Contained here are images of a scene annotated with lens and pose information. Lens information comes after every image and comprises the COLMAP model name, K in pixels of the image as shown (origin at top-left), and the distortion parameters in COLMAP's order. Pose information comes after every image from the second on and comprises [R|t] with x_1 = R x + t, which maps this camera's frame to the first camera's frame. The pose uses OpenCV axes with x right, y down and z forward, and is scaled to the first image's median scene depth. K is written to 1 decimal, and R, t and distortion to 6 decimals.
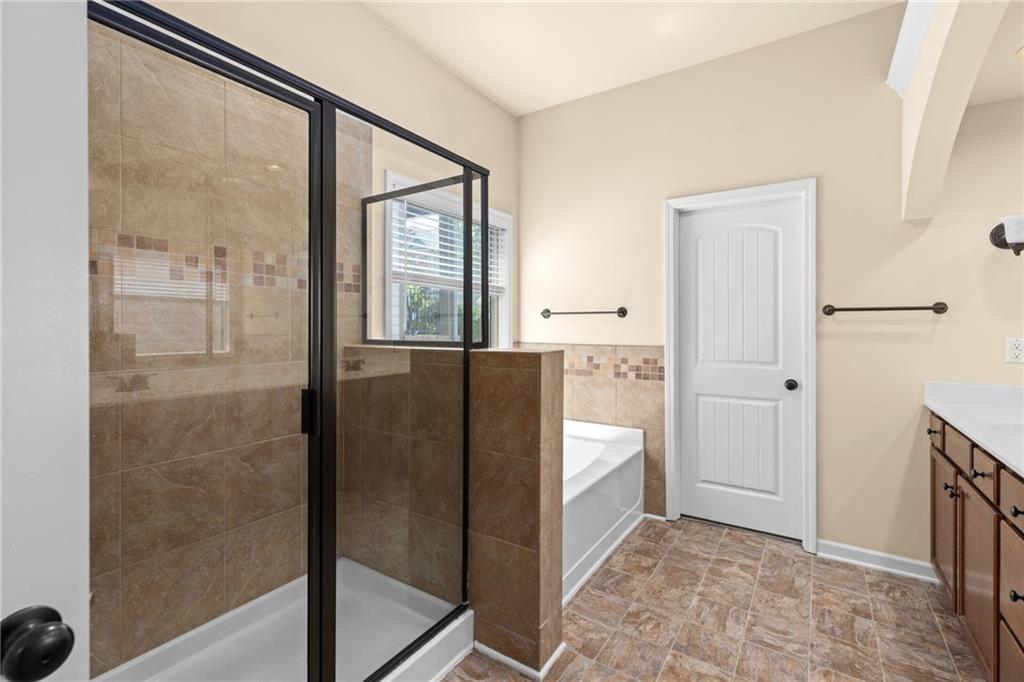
lens RADIAL K [[461.1, 0, 509.7], [0, 461.1, 328.2], [0, 0, 1]] dist [0.001228, 0.000321]
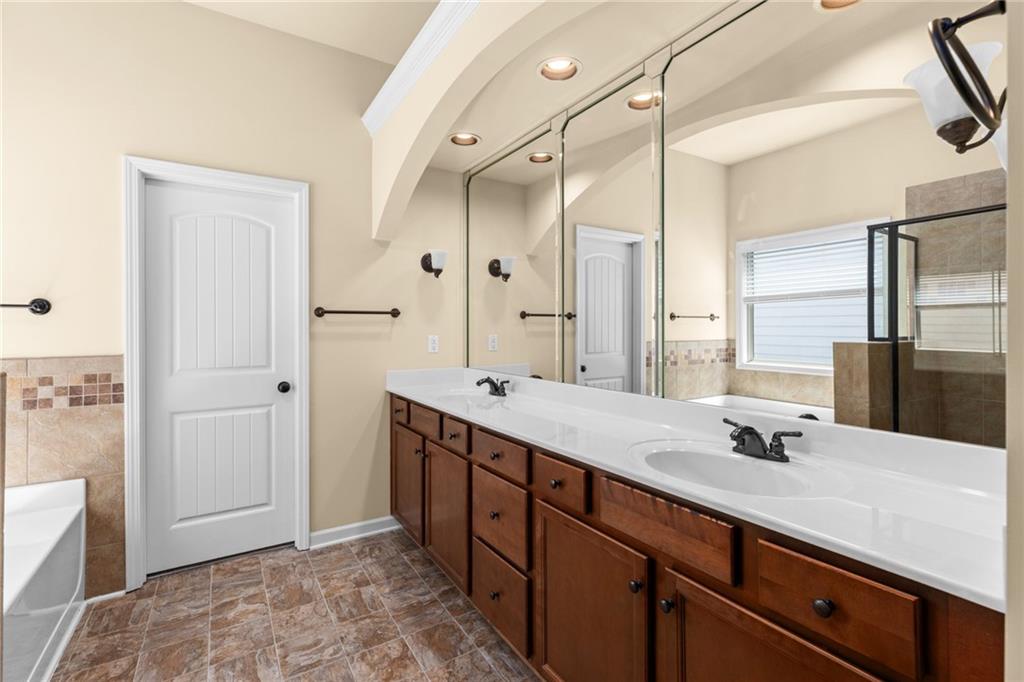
lens RADIAL K [[462.6, 0, 504.1], [0, 462.6, 325.9], [0, 0, 1]] dist [0.001163, 0.000718]
pose [[0.415769, 0.000381, 0.909470, -0.099419], [0.004926, 0.999984, -0.002670, -0.002838], [-0.909457, 0.005590, 0.415760, 0.181801]]
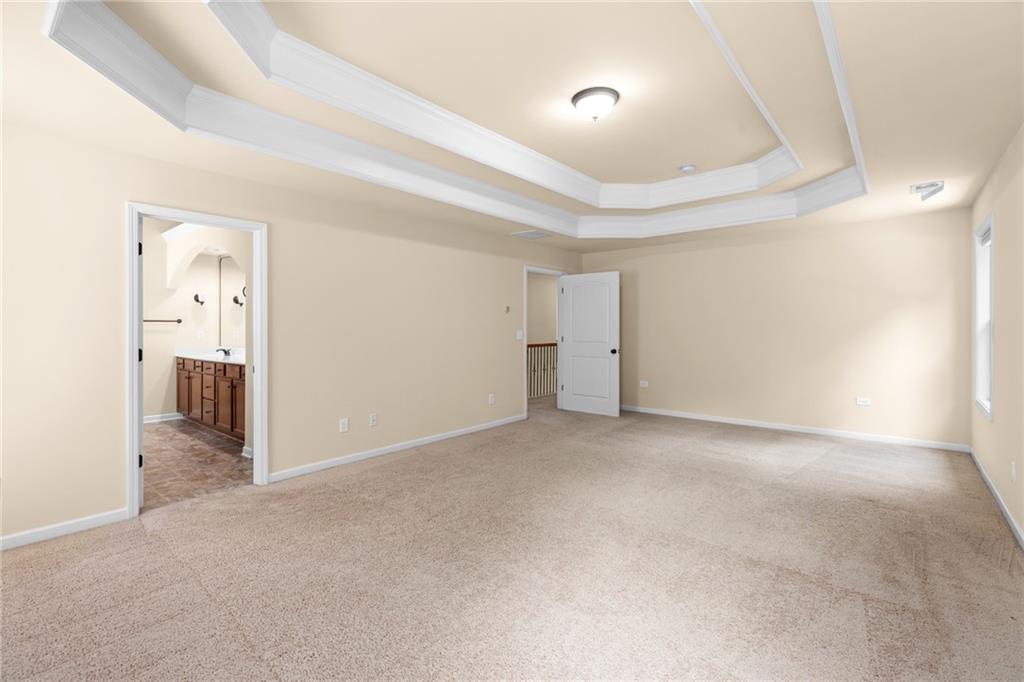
lens RADIAL K [[461.1, 0, 509.7], [0, 461.1, 328.2], [0, 0, 1]] dist [0.001228, 0.000321]
pose [[0.111973, -0.002251, 0.993709, -1.525700], [0.004543, 0.999988, 0.001753, 0.003173], [-0.993701, 0.004318, 0.111981, -1.225287]]
